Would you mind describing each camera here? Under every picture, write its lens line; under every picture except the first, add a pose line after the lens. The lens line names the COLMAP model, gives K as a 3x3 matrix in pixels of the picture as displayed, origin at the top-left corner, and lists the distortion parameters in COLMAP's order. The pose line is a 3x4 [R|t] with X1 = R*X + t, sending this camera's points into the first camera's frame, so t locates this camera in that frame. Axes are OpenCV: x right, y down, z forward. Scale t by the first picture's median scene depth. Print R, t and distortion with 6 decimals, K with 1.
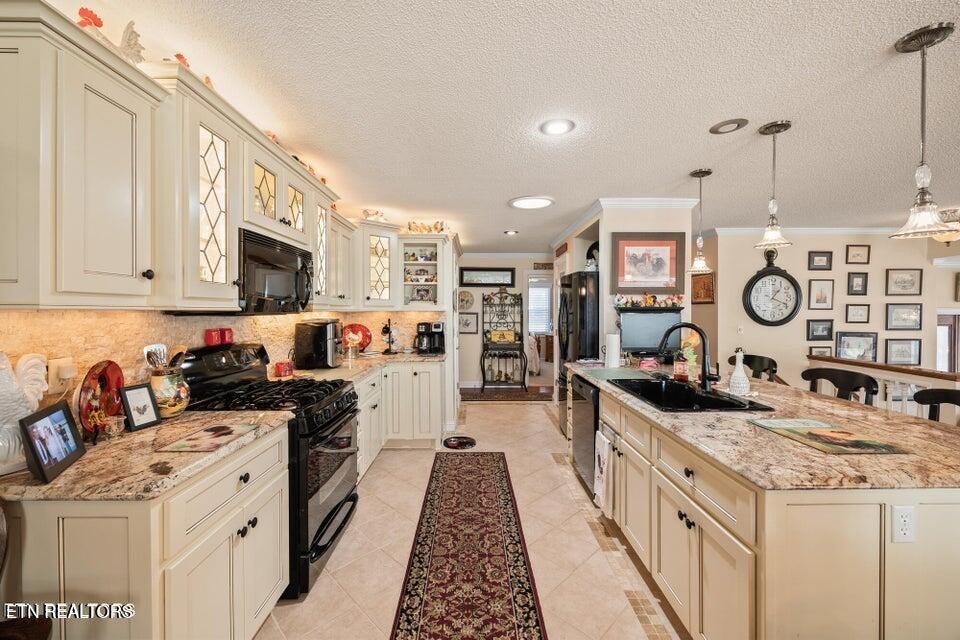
lens RADIAL K [[386.2, 0, 480.0], [0, 386.2, 314.8], [0, 0, 1]] dist [-0.003228, -0.000447]
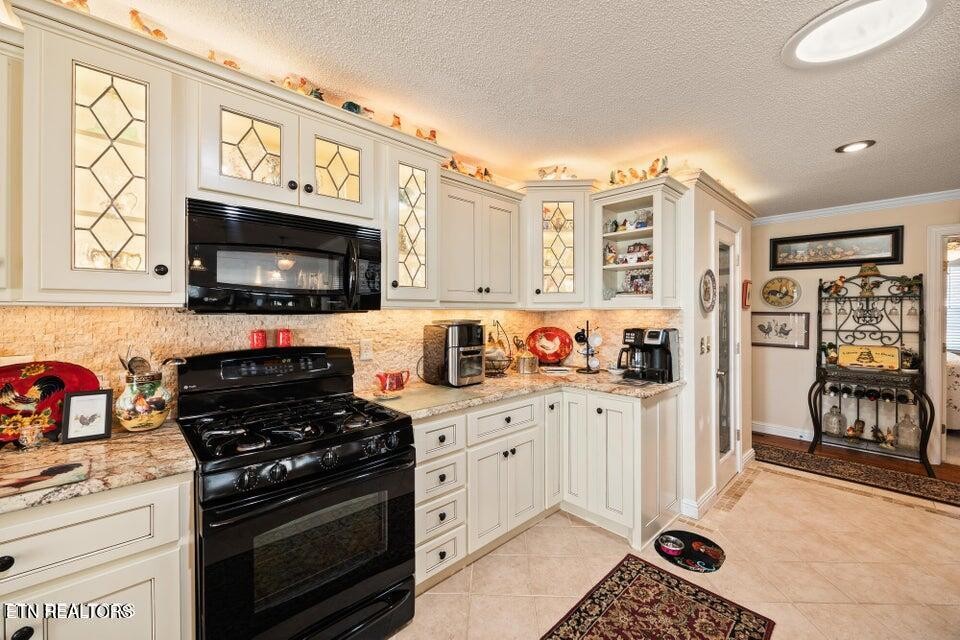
lens RADIAL K [[386.2, 0, 480.3], [0, 386.2, 313.8], [0, 0, 1]] dist [-0.003228, -0.000447]
pose [[0.678212, 0.003587, -0.734858, 0.142822], [-0.006517, 0.999978, -0.001134, -0.000483], [0.734838, 0.005558, 0.678220, 0.400384]]
